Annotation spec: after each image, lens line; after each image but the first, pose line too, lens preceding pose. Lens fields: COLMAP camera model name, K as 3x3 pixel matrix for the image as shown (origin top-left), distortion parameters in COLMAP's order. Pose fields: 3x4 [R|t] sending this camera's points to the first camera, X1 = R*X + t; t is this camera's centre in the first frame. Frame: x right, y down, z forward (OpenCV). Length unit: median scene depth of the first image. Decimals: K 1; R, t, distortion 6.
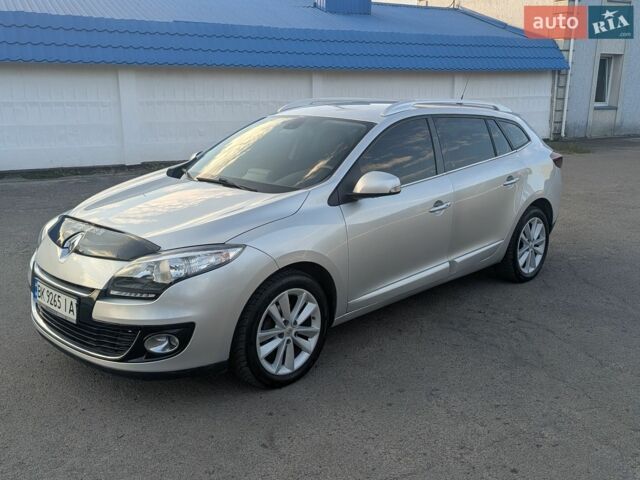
lens RADIAL K [[634.1, 0, 329.2], [0, 634.1, 242.8], [0, 0, 1]] dist [0.043423, 0.000000]
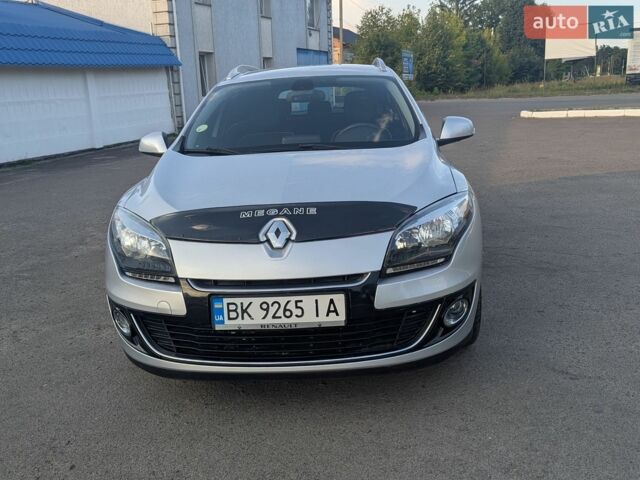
lens RADIAL K [[634.1, 0, 318.8], [0, 634.1, 234.0], [0, 0, 1]] dist [0.043423, 0.000000]
pose [[0.753123, -0.189027, 0.630139, -0.720748], [0.206089, 0.977409, 0.046889, -0.019417], [-0.624766, 0.094552, 0.775066, 0.339333]]
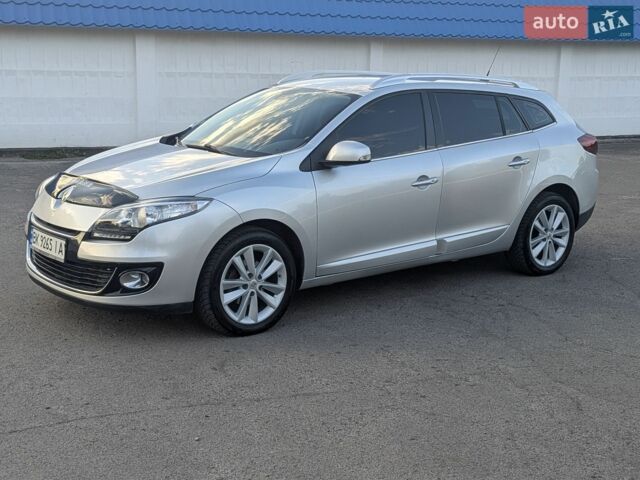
lens RADIAL K [[895.3, 0, 320.0], [0, 895.3, 243.2], [0, 0, 1]] dist [0.076537, 0.000000]
pose [[0.991828, 0.043268, -0.120023, 0.199836], [-0.047673, 0.998282, -0.034072, 0.102083], [0.118343, 0.039515, 0.992186, -0.435236]]
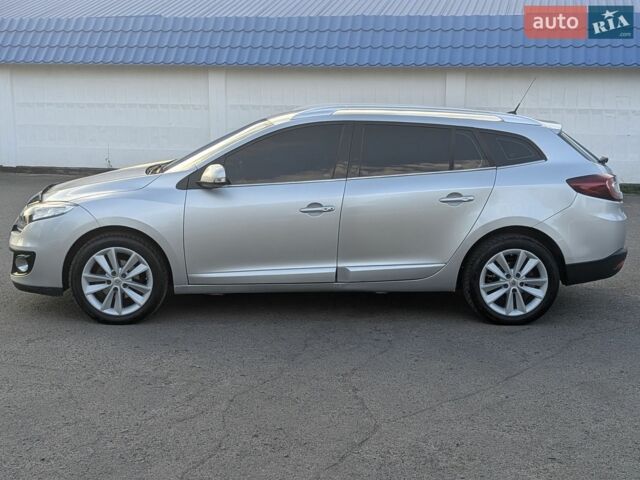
lens RADIAL K [[895.3, 0, 319.7], [0, 895.3, 239.7], [0, 0, 1]] dist [0.076537, 0.000000]
pose [[0.732376, 0.121260, -0.670016, 1.247011], [-0.171359, 0.985167, -0.009011, 0.004283], [0.658986, 0.121413, 0.742292, -0.064810]]
